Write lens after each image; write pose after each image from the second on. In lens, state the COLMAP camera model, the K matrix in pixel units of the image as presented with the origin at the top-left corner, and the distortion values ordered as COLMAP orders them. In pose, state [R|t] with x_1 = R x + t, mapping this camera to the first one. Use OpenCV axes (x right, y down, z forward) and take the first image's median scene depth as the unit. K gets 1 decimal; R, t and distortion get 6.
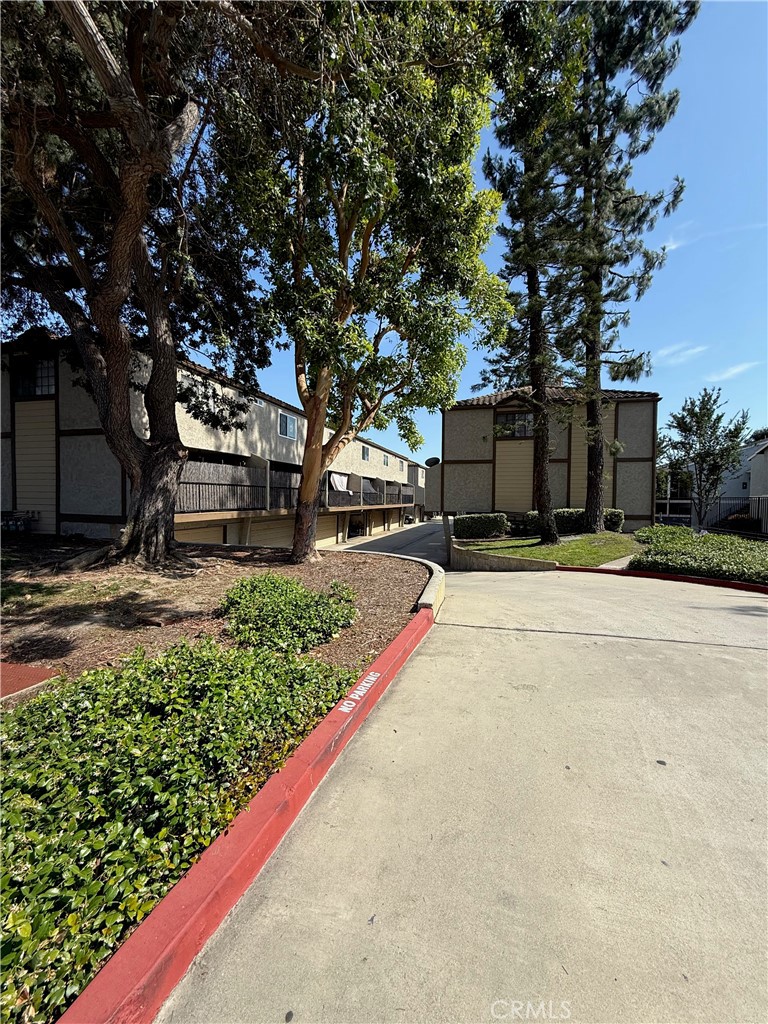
lens RADIAL K [[408.7, 0, 392.5], [0, 408.7, 509.0], [0, 0, 1]] dist [0.001456, -0.000017]
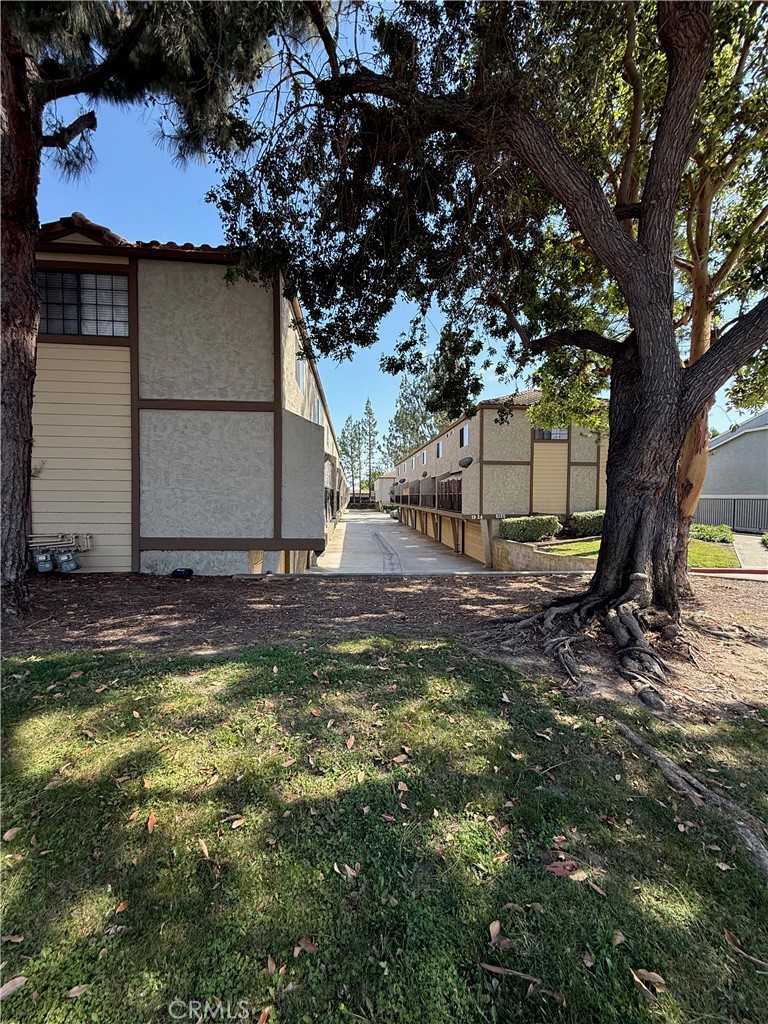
lens RADIAL K [[408.7, 0, 382.3], [0, 408.7, 513.7], [0, 0, 1]] dist [0.001456, -0.000017]
pose [[0.939361, -0.019136, 0.342395, -0.573308], [0.012419, 0.999685, 0.021799, -0.027491], [-0.342704, -0.016225, 0.939303, 0.260250]]
